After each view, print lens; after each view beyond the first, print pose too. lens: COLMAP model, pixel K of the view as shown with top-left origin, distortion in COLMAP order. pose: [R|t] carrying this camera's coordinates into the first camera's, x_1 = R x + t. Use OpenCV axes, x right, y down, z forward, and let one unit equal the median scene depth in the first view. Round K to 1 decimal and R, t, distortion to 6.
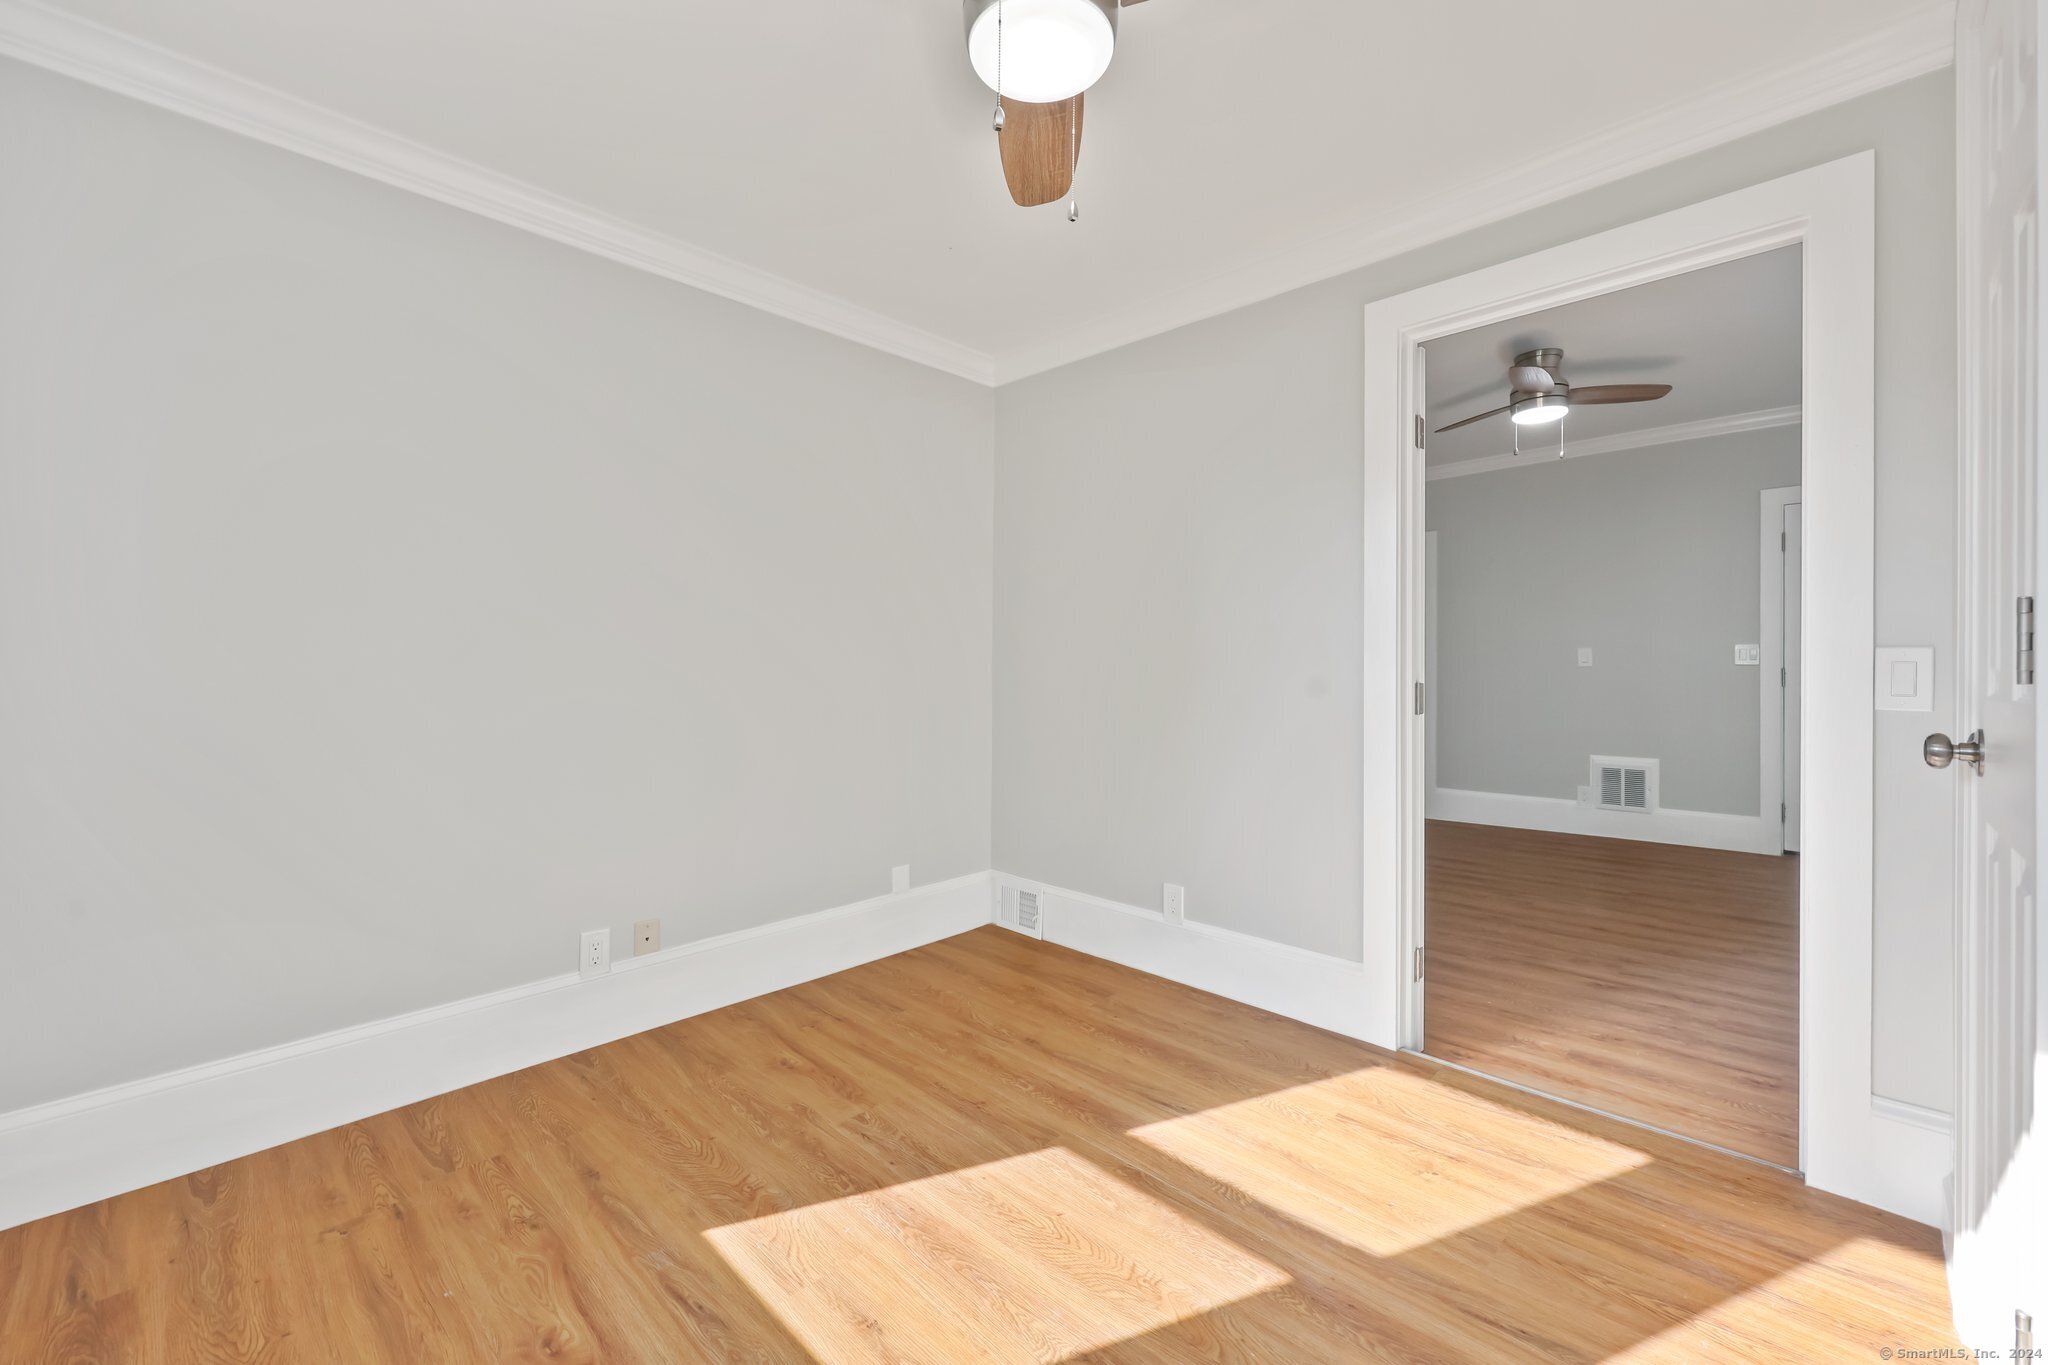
lens RADIAL K [[820.9, 0, 1030.3], [0, 820.9, 680.5], [0, 0, 1]] dist [-0.000096, -0.000277]
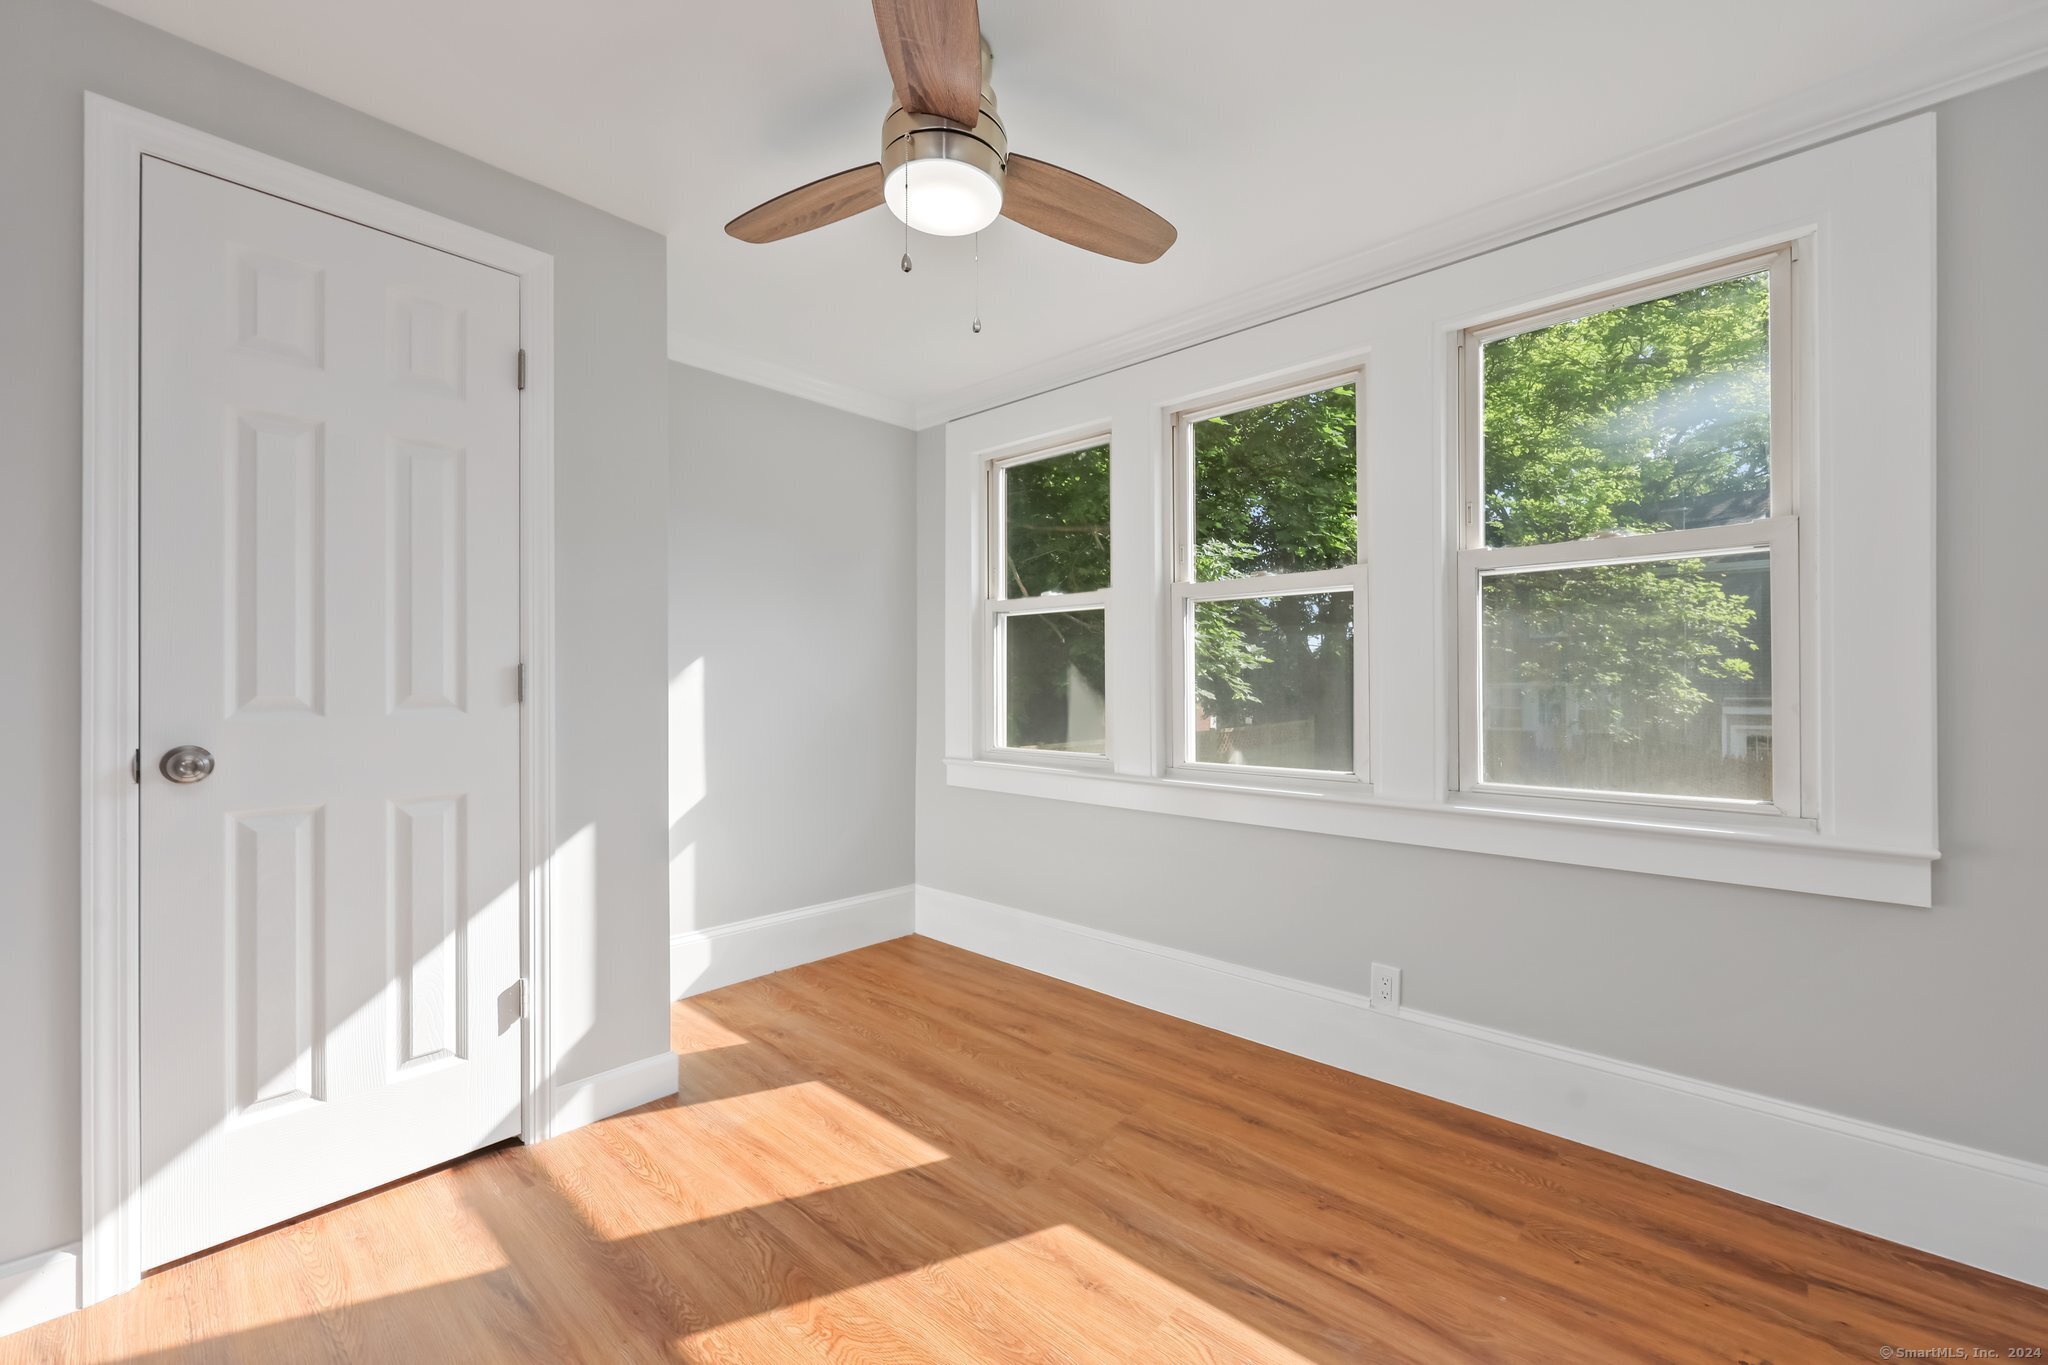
lens RADIAL K [[820.9, 0, 1030.3], [0, 820.9, 680.5], [0, 0, 1]] dist [-0.000096, -0.000277]
pose [[-0.999102, -0.002550, -0.042301, -0.048544], [-0.002827, 0.999975, 0.006484, -0.036785], [0.042283, 0.006598, -0.999084, 1.601222]]
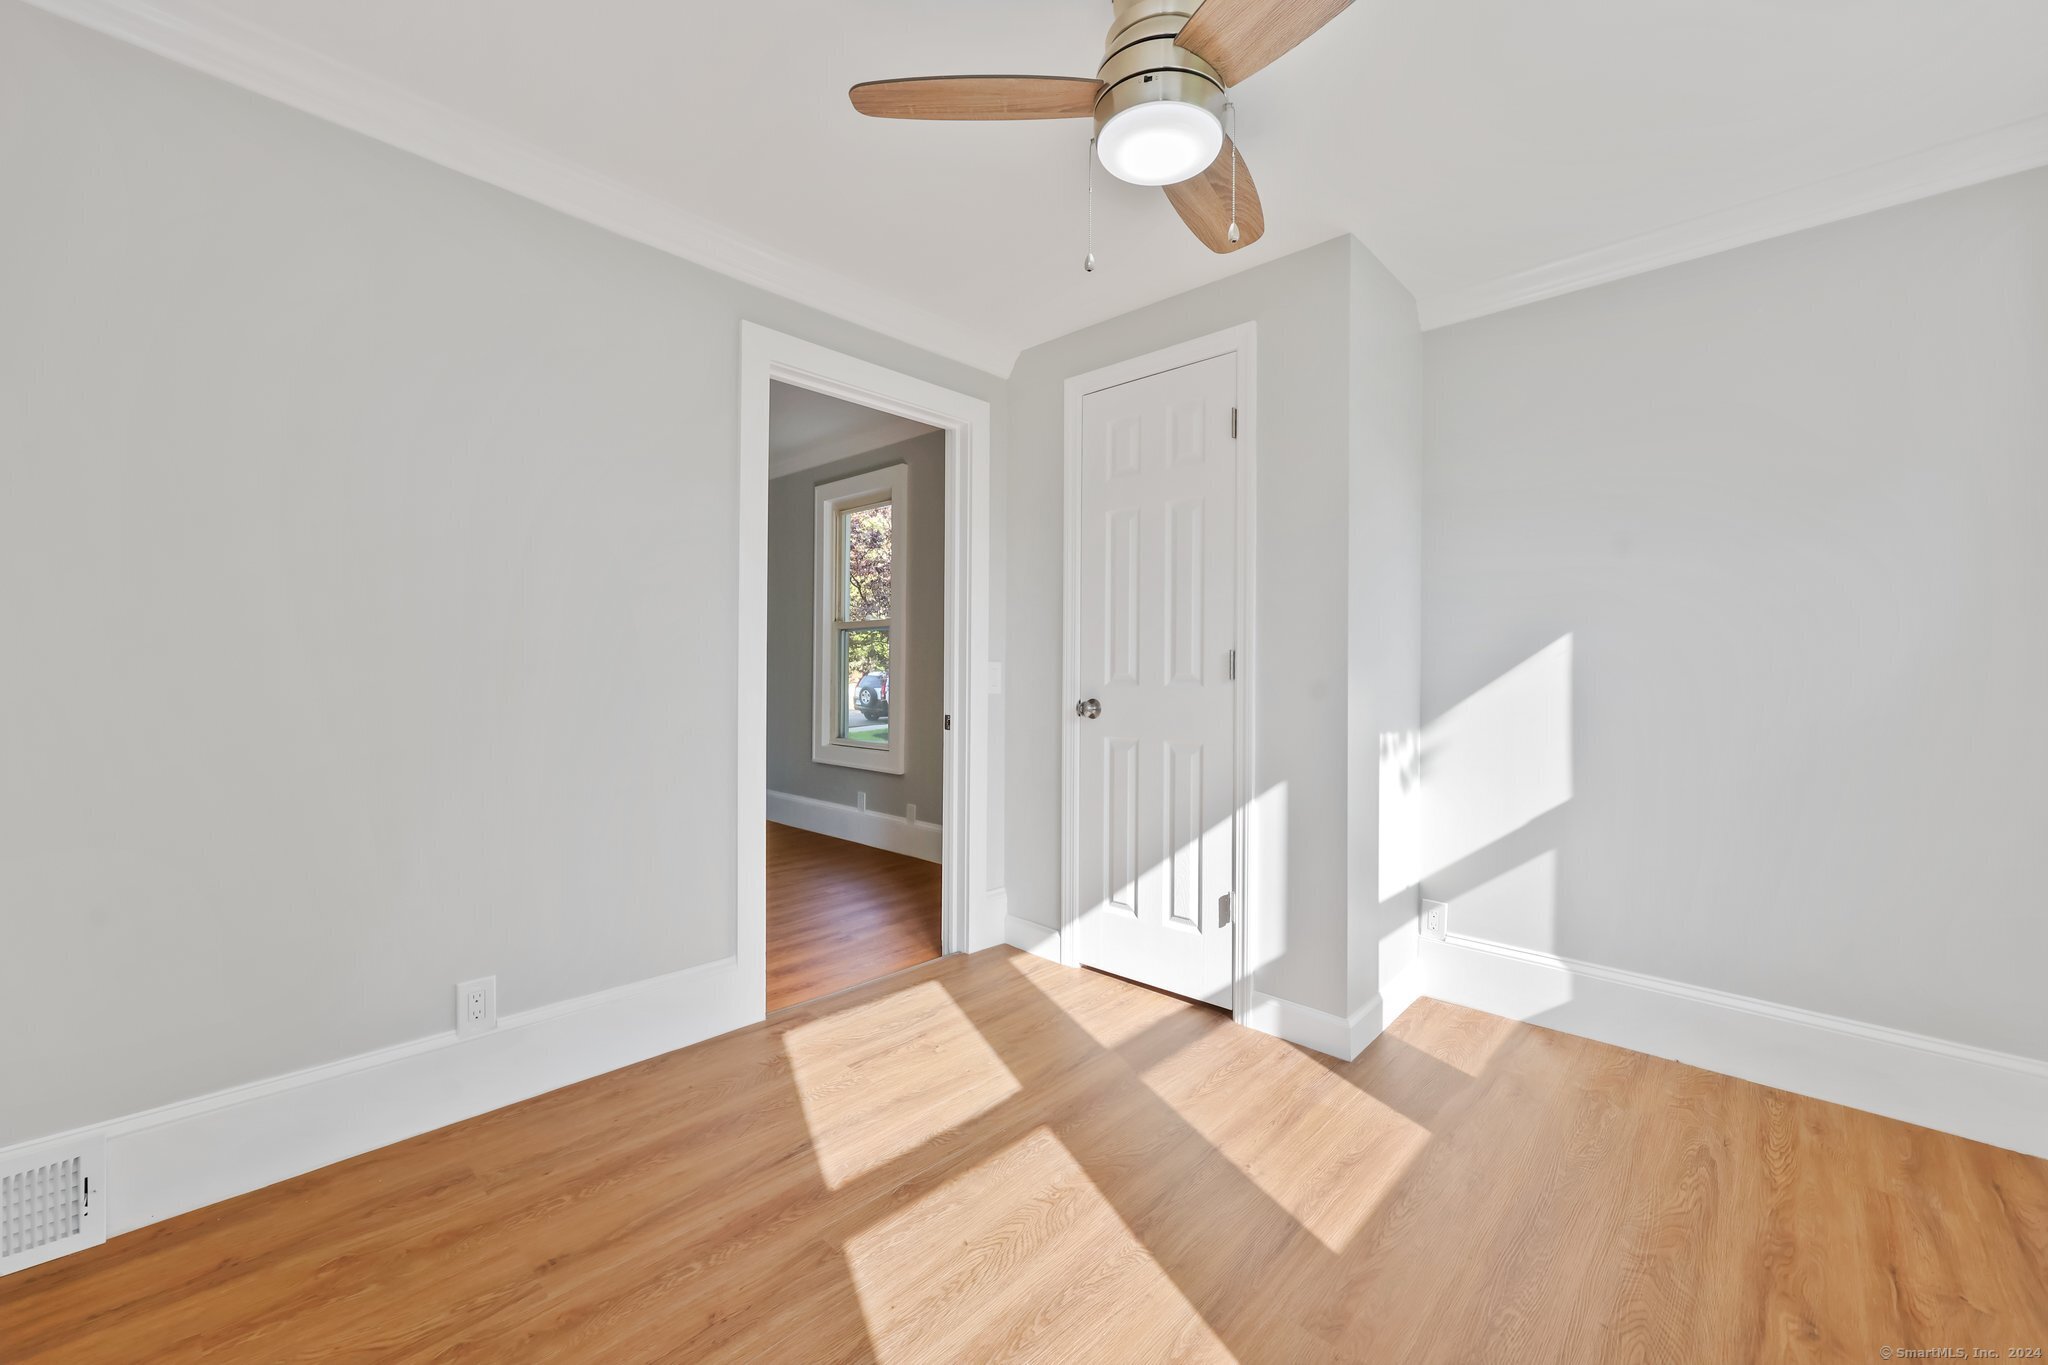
lens RADIAL K [[820.9, 0, 1030.3], [0, 820.9, 680.5], [0, 0, 1]] dist [-0.000096, -0.000277]
pose [[-0.024295, -0.012071, 0.999632, -0.832062], [0.004505, 0.999916, 0.012183, -0.014589], [-0.999695, 0.004799, -0.024238, 0.860585]]
